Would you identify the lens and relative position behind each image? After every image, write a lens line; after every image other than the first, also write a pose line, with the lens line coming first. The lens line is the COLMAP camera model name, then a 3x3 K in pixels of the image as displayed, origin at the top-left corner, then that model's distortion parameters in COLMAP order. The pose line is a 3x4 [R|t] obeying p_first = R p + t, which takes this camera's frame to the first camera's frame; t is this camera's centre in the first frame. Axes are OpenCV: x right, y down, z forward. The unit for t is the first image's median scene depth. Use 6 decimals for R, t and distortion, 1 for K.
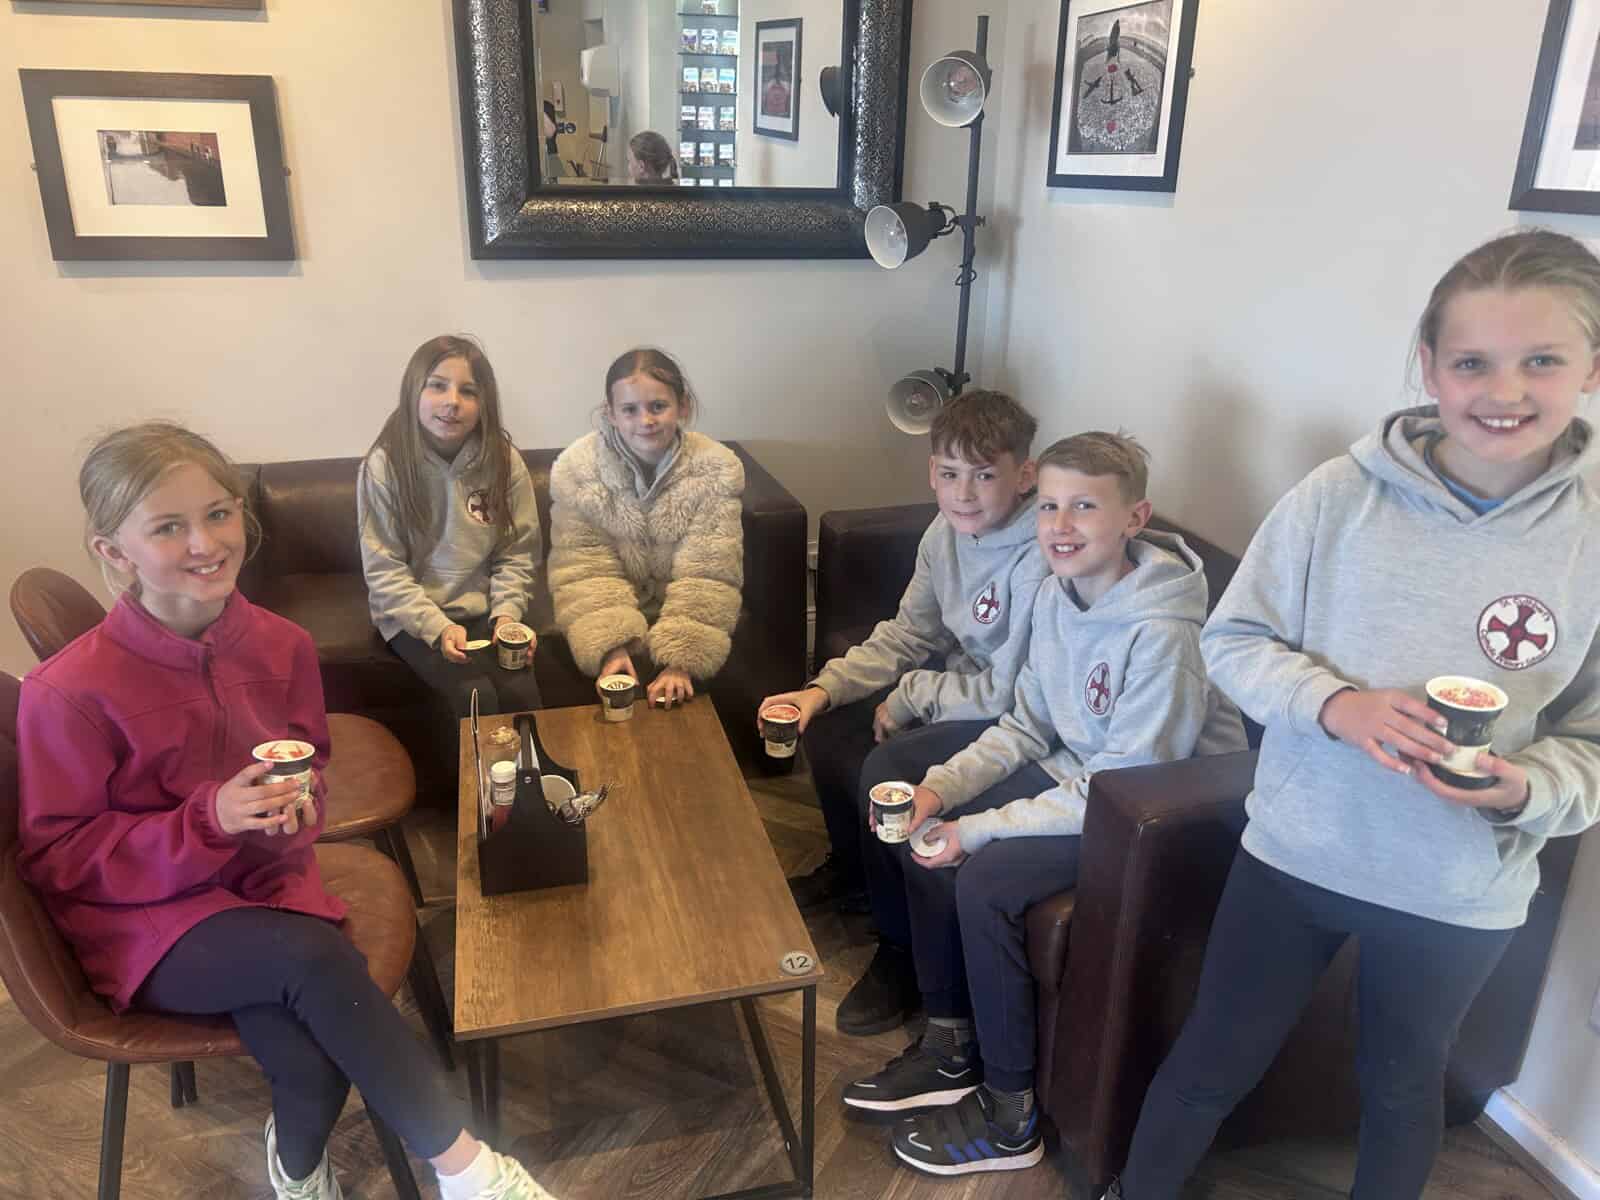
lens RADIAL K [[1217.6, 0, 807.5], [0, 1217.6, 604.1], [0, 0, 1]] dist [0.035742, -0.030666]
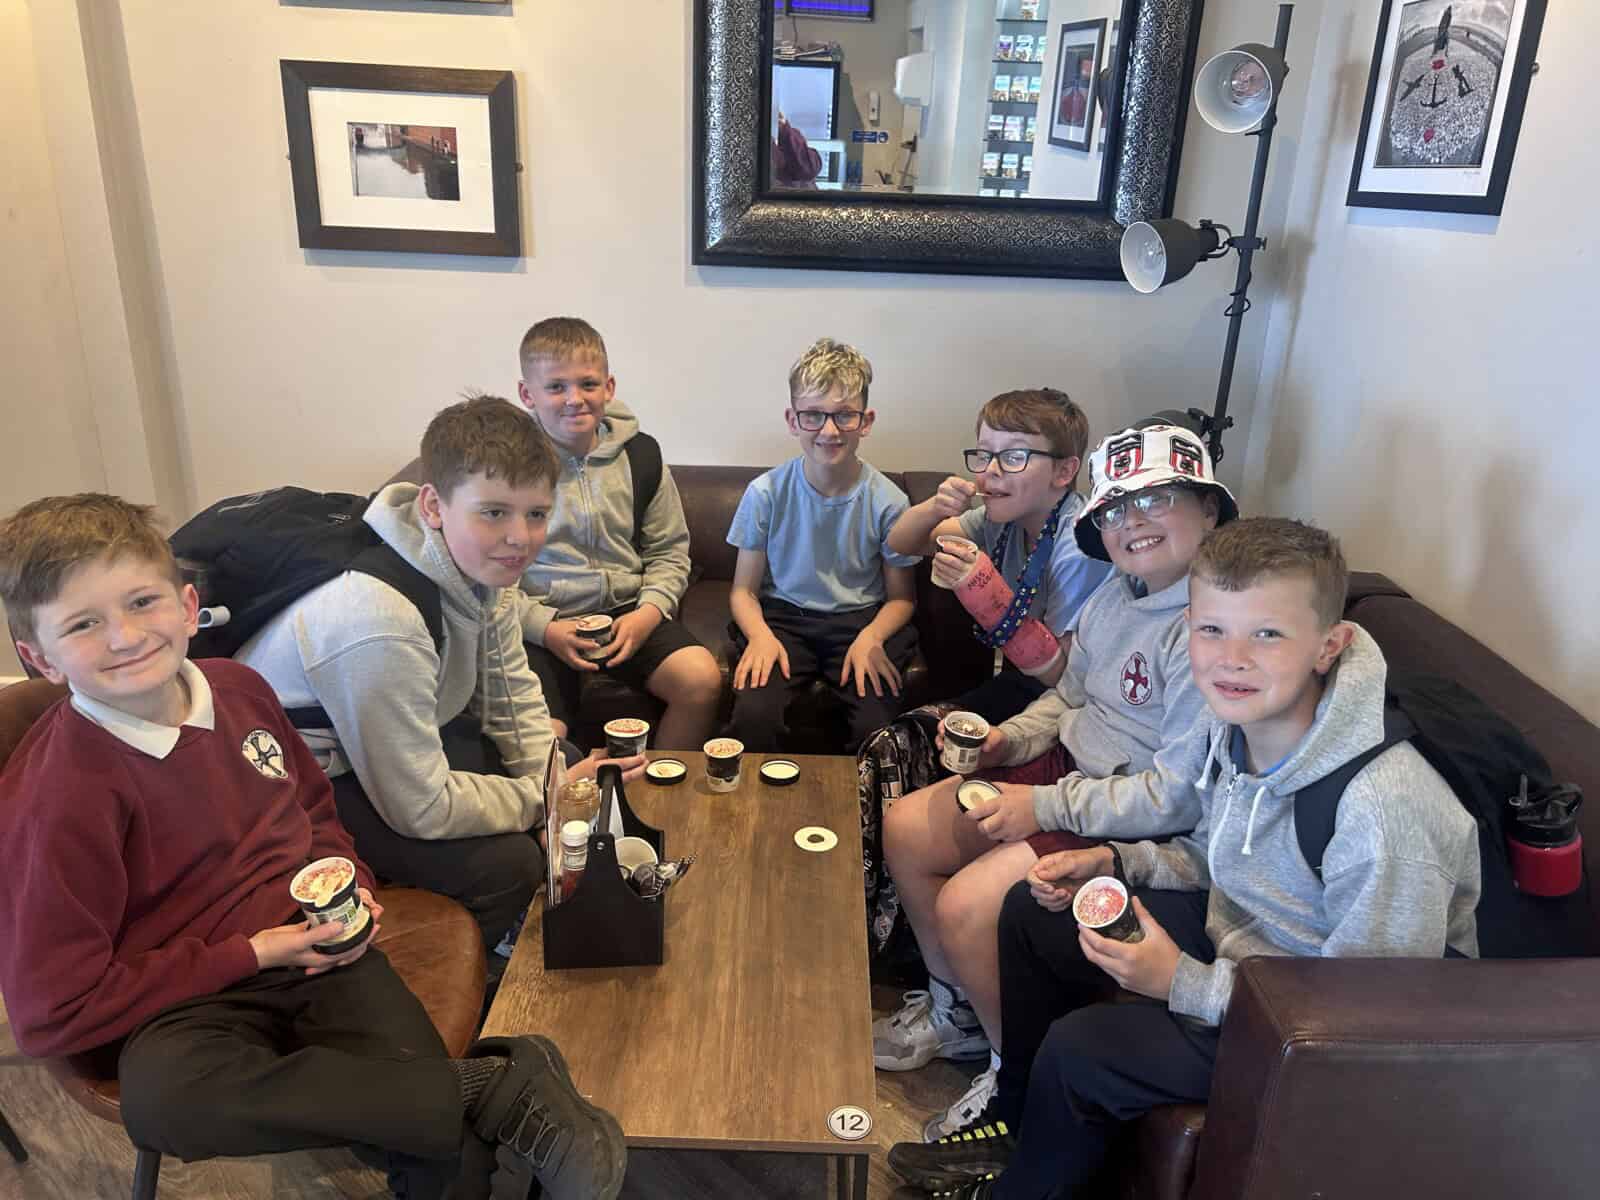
lens RADIAL K [[1217.6, 0, 807.5], [0, 1217.6, 604.1], [0, 0, 1]] dist [0.035742, -0.030666]
pose [[0.966048, 0.107828, -0.234786, 0.070044], [-0.110268, 0.993898, 0.002752, -0.031201], [0.233650, 0.023231, 0.972043, 0.103020]]
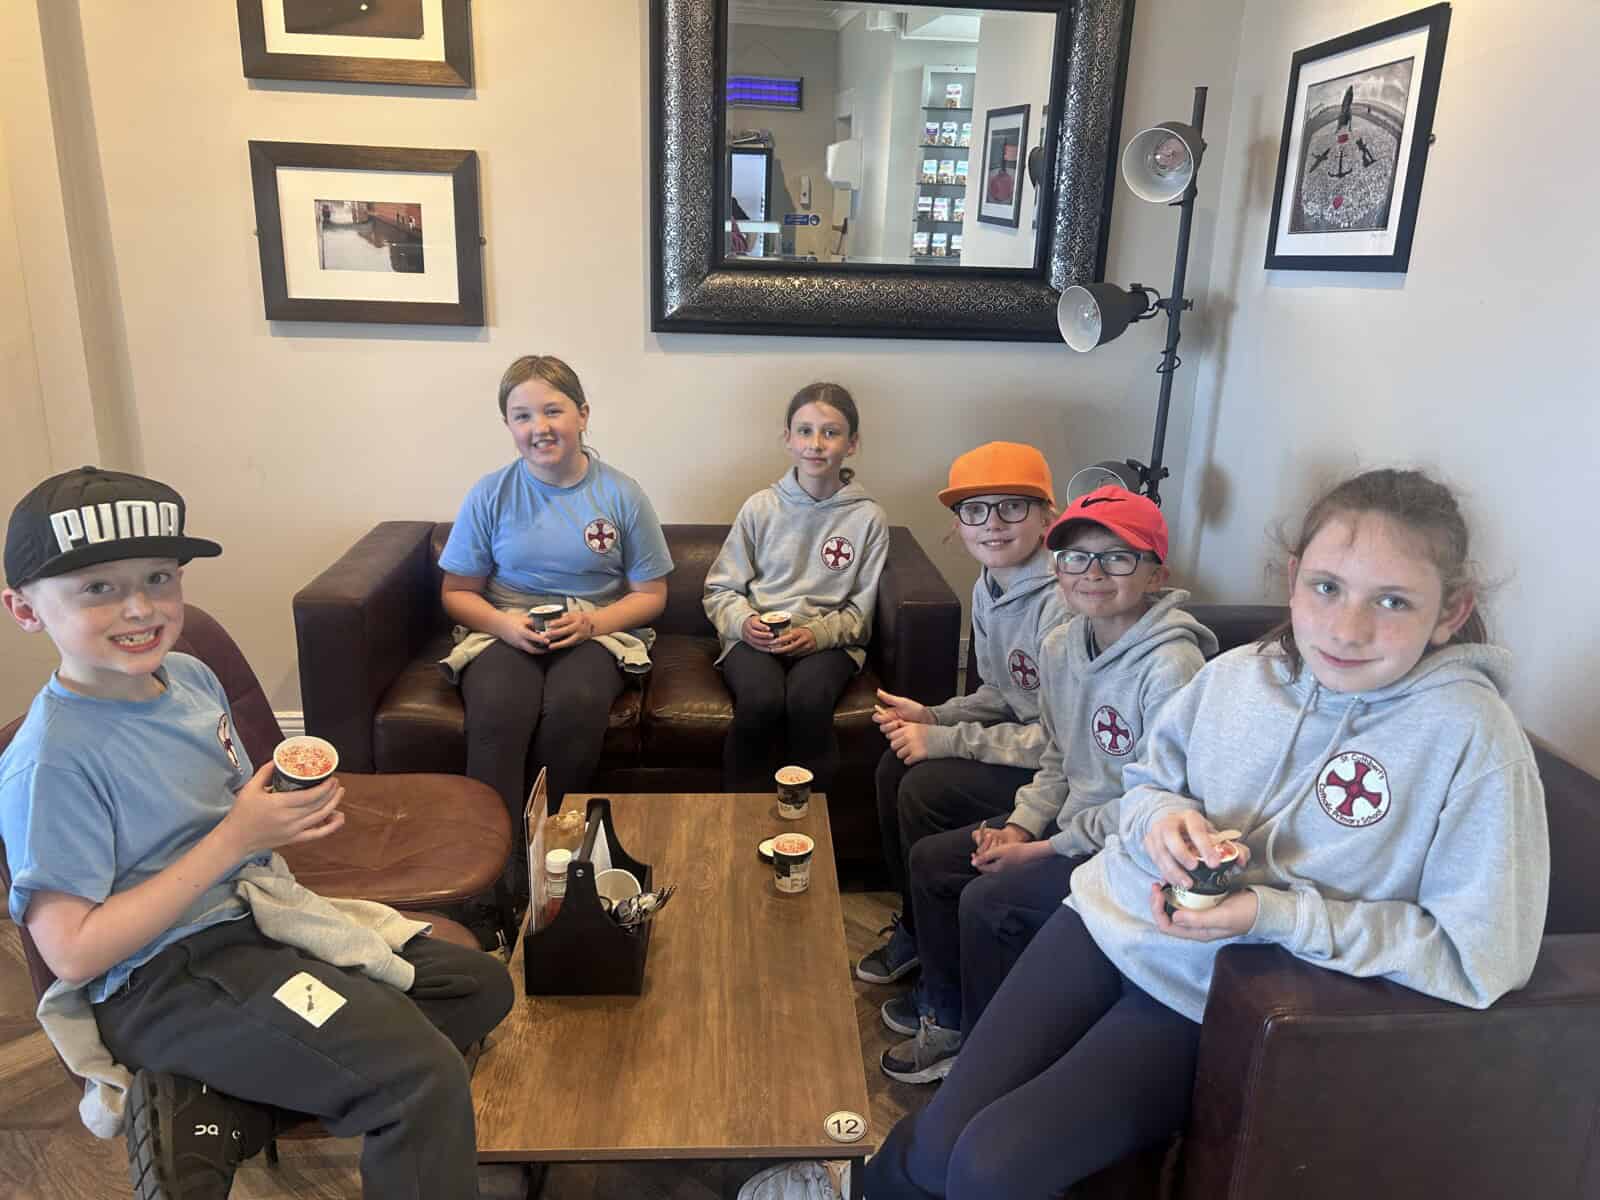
lens RADIAL K [[1215.0, 0, 804.4], [0, 1215.0, 605.8], [0, 0, 1]] dist [0.046207, -0.044257]
pose [[0.978884, 0.070449, -0.191893, 0.057537], [-0.083911, 0.994483, -0.062949, -0.007184], [0.186400, 0.077722, 0.979395, 0.071163]]
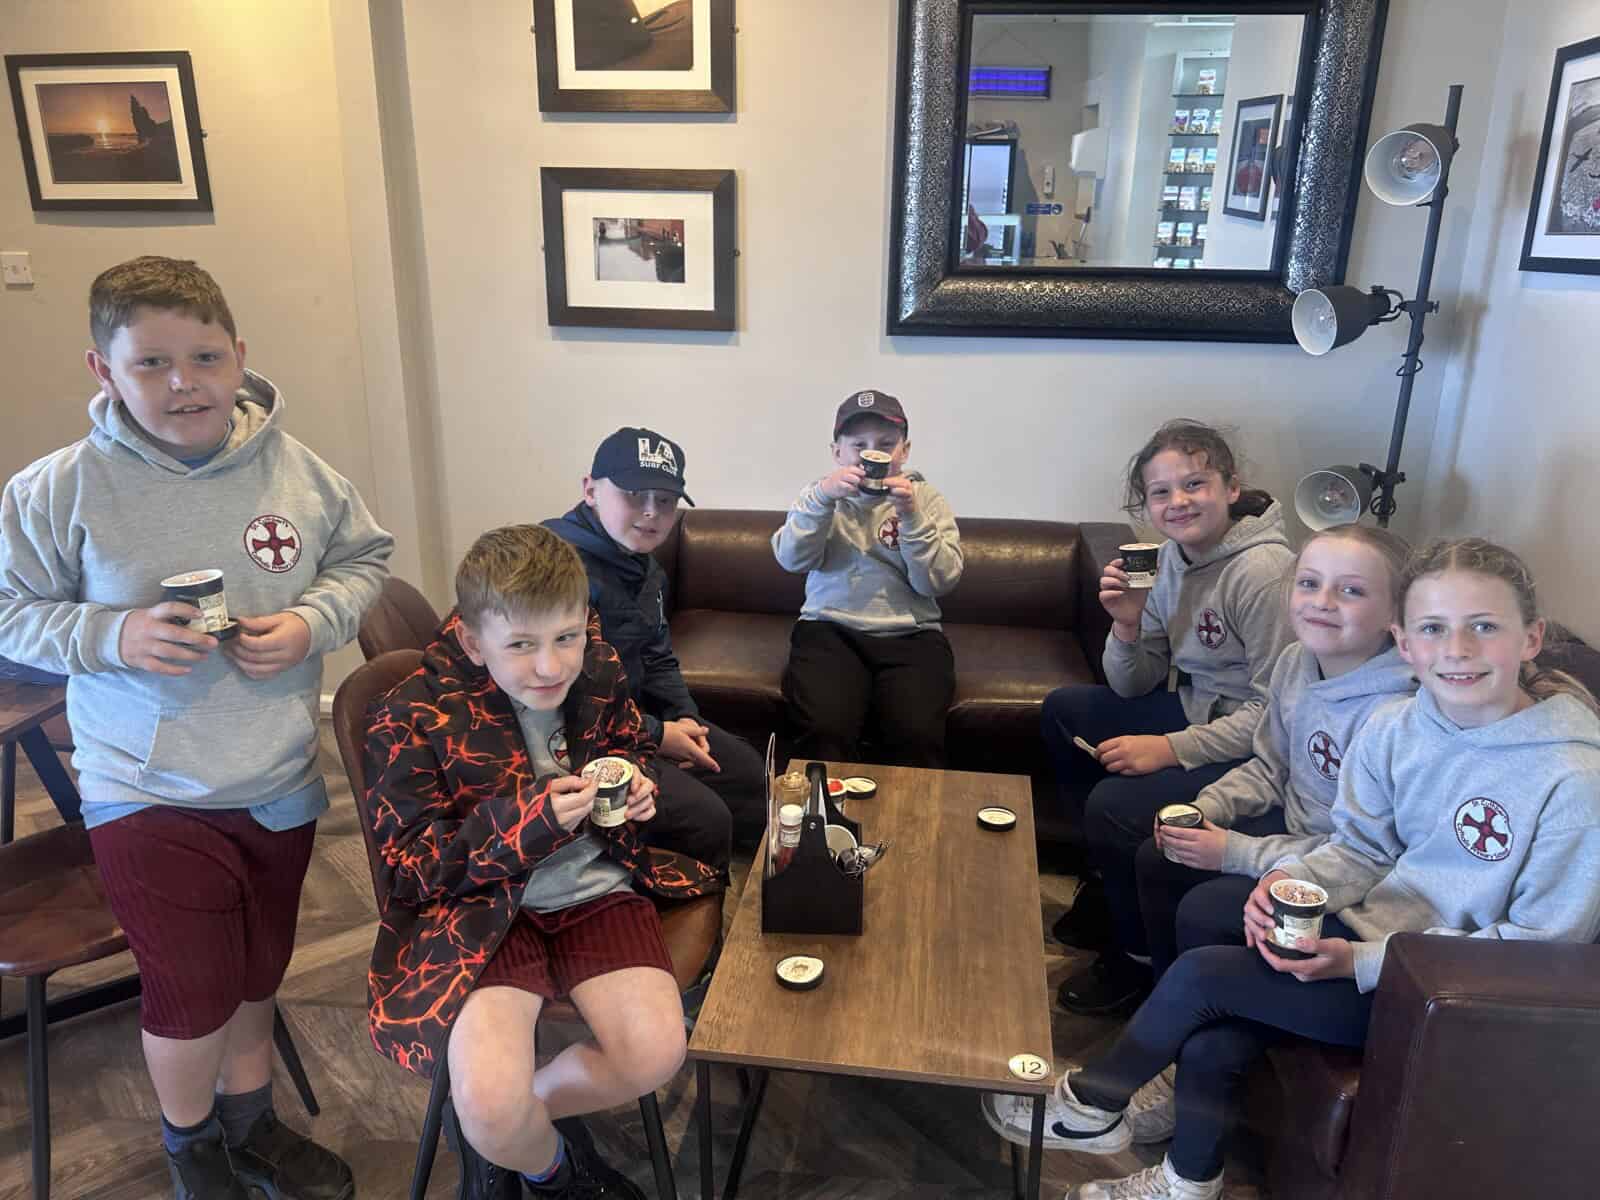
lens RADIAL K [[1215.0, 0, 804.4], [0, 1215.0, 605.8], [0, 0, 1]] dist [0.046207, -0.044257]
pose [[0.923260, 0.112358, -0.367378, 0.078800], [-0.133149, 0.990590, -0.031658, -0.005581], [0.360364, 0.078145, 0.929533, 0.010639]]
